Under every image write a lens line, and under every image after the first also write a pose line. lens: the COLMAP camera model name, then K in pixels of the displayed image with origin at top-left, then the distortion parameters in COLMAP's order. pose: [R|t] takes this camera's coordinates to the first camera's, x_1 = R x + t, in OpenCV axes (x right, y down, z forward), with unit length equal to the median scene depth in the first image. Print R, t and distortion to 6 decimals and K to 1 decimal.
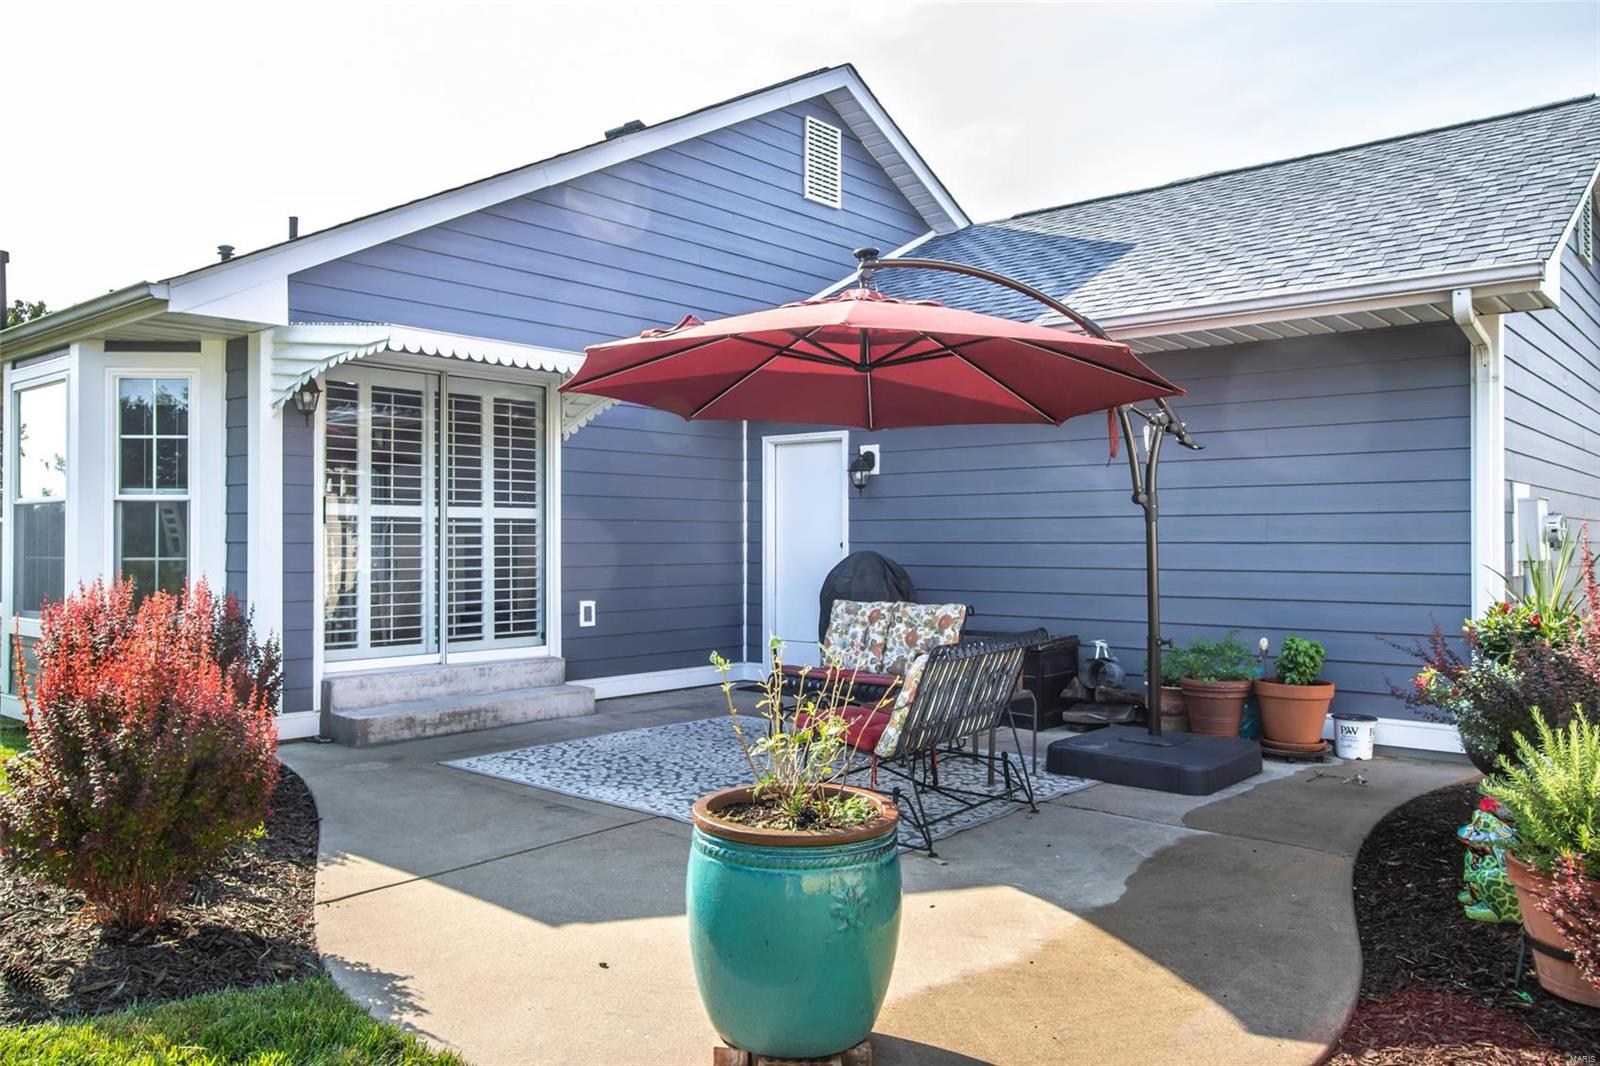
lens RADIAL K [[1177.0, 0, 795.1], [0, 1177.0, 542.3], [0, 0, 1]] dist [0.004124, 0.003551]
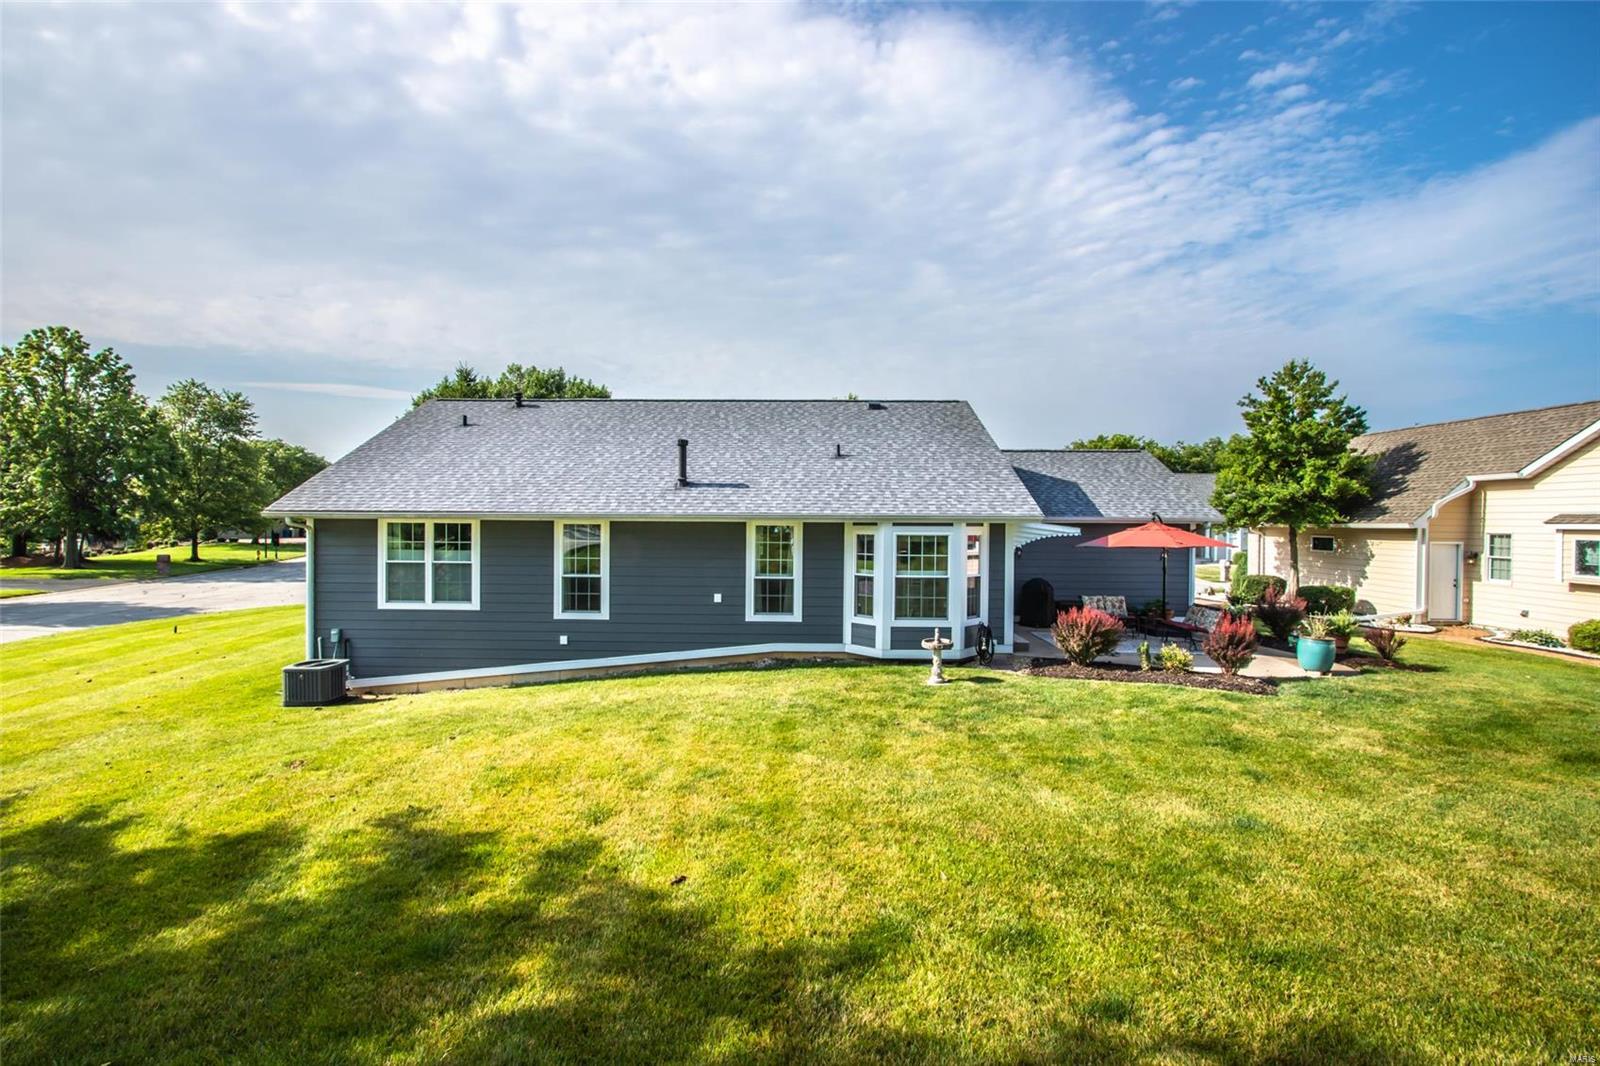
lens RADIAL K [[740.2, 0, 778.5], [0, 740.2, 532.2], [0, 0, 1]] dist [-0.011098, -0.000271]
pose [[0.769538, -0.006309, 0.638569, -2.125863], [-0.007552, 0.999791, 0.018979, -0.180296], [-0.638556, -0.019428, 0.769330, -0.117506]]
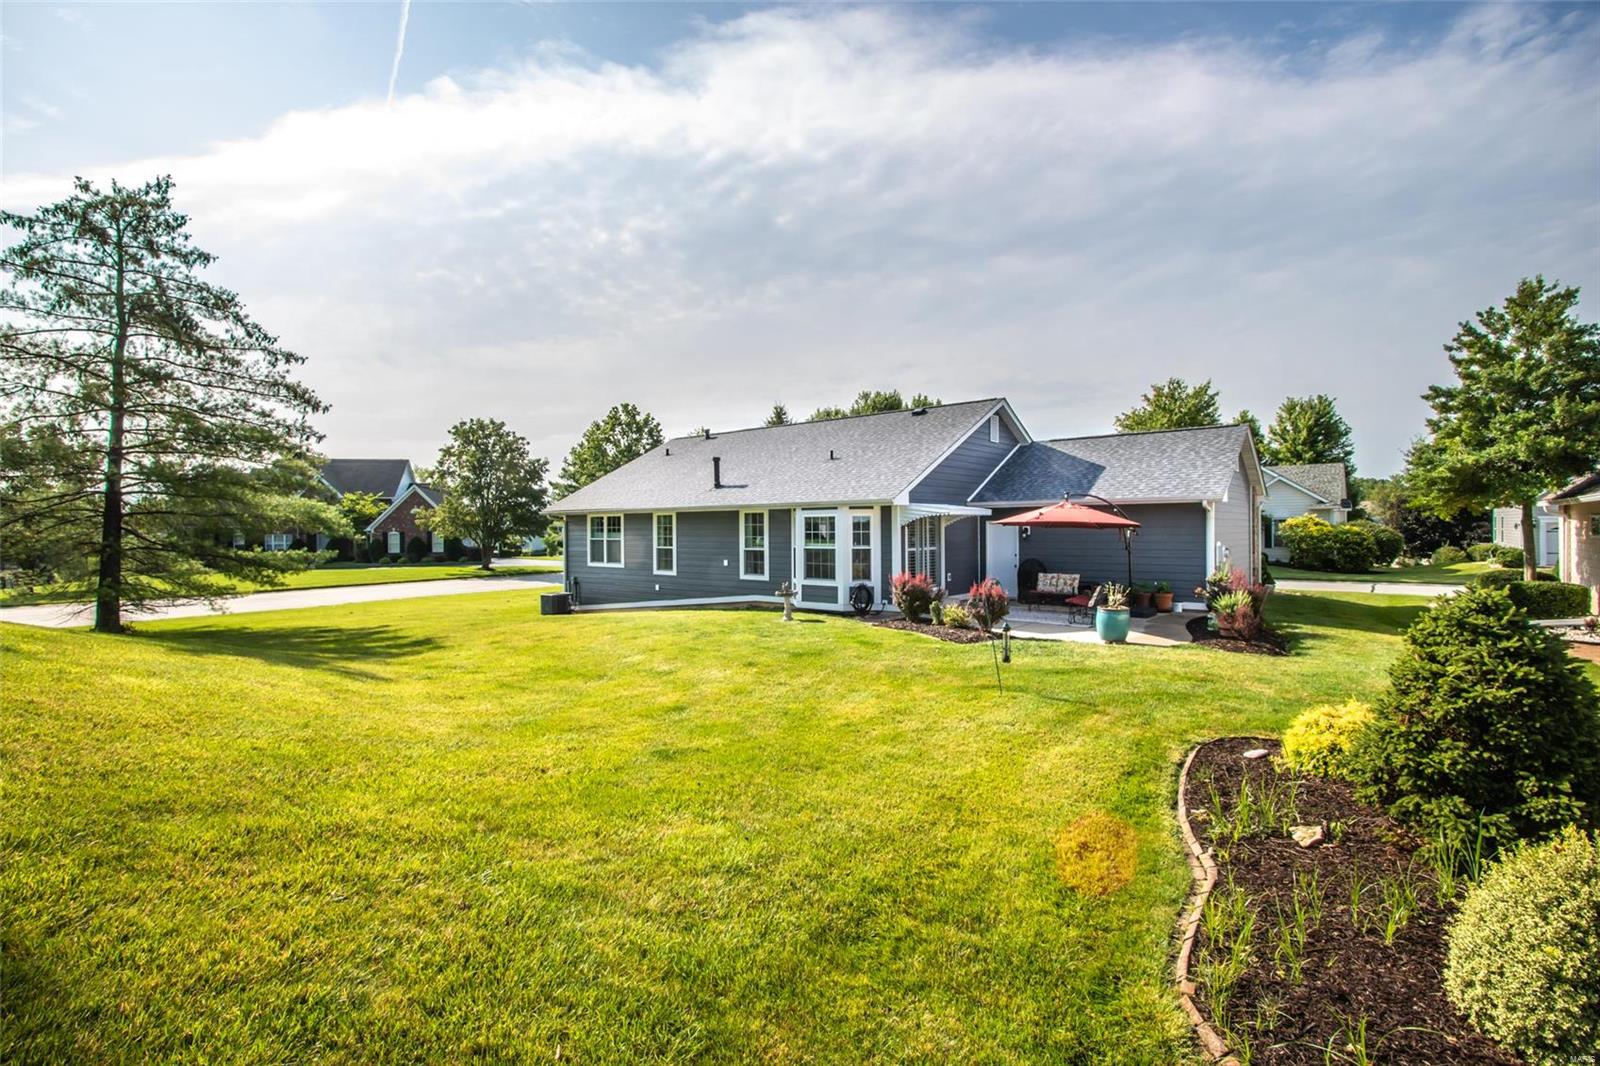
lens RADIAL K [[740.2, 0, 778.5], [0, 740.2, 532.2], [0, 0, 1]] dist [-0.011098, -0.000271]
pose [[0.999901, -0.008630, 0.011154, -0.842953], [0.008530, 0.999924, 0.008939, -0.112812], [-0.011230, -0.008843, 0.999898, -1.383095]]
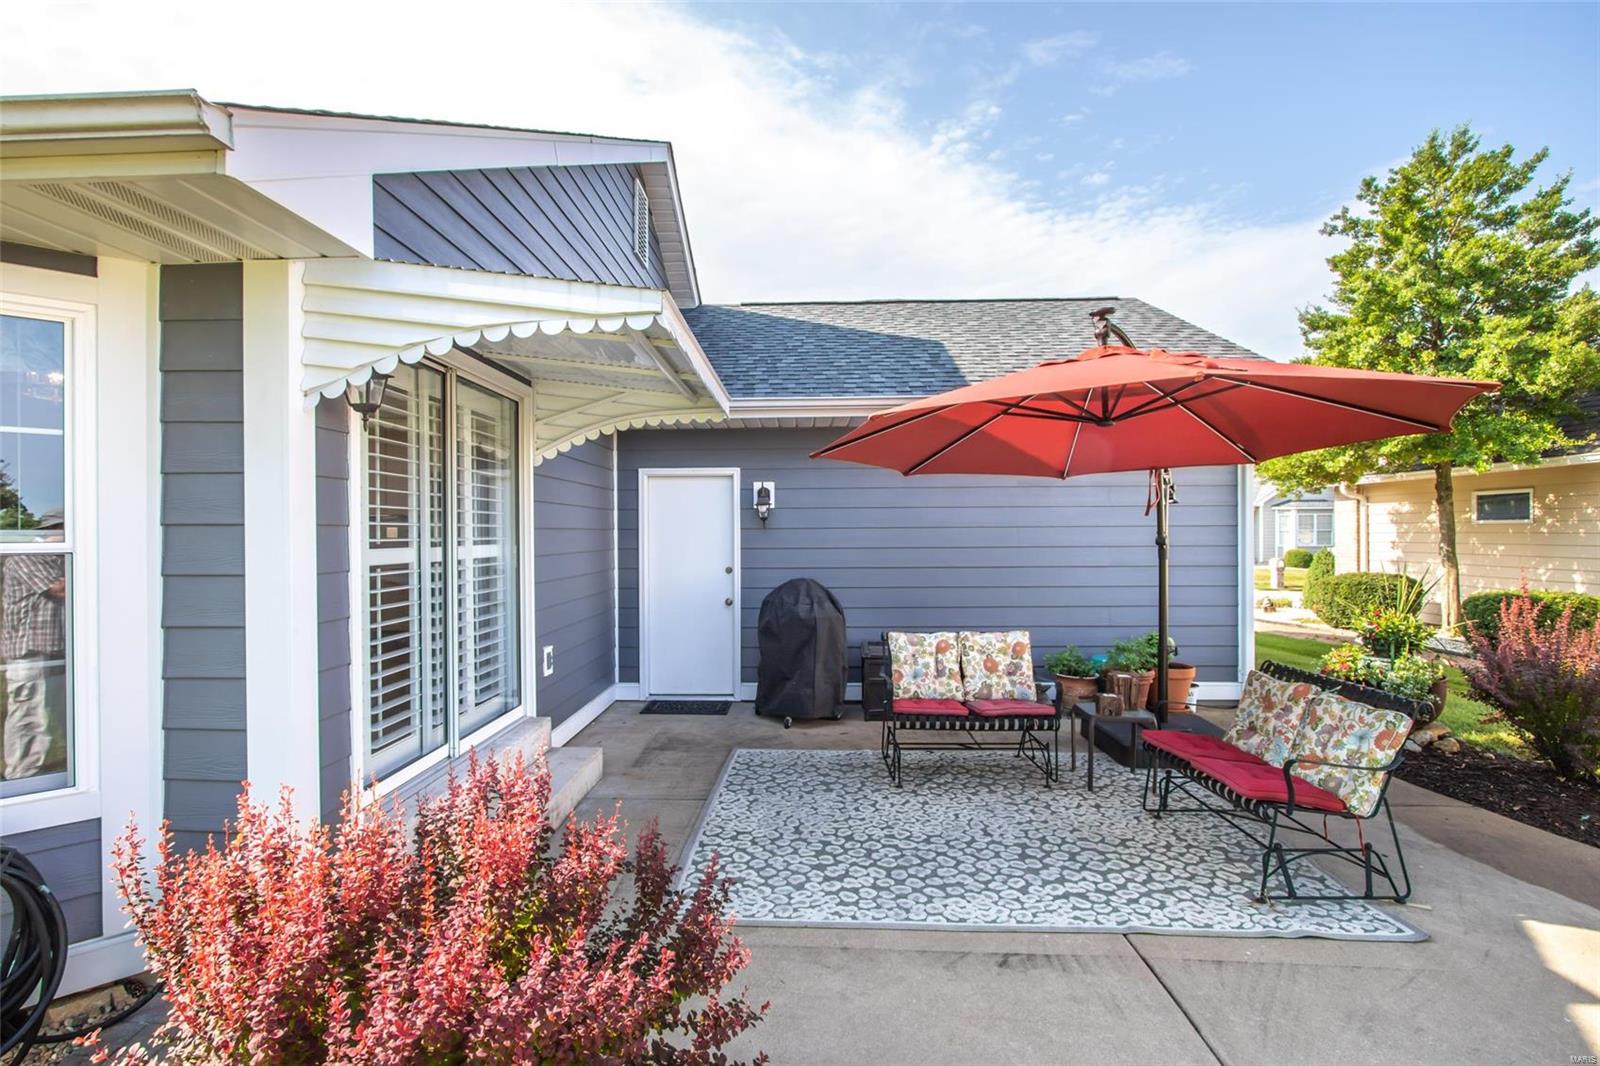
lens RADIAL K [[746.6, 0, 788.7], [0, 746.6, 537.4], [0, 0, 1]] dist [-0.010893, -0.000384]
pose [[0.780650, -0.008731, 0.624908, -0.470601], [0.006772, 0.999962, 0.005511, -0.042587], [-0.624932, -0.000070, 0.780679, 0.543010]]
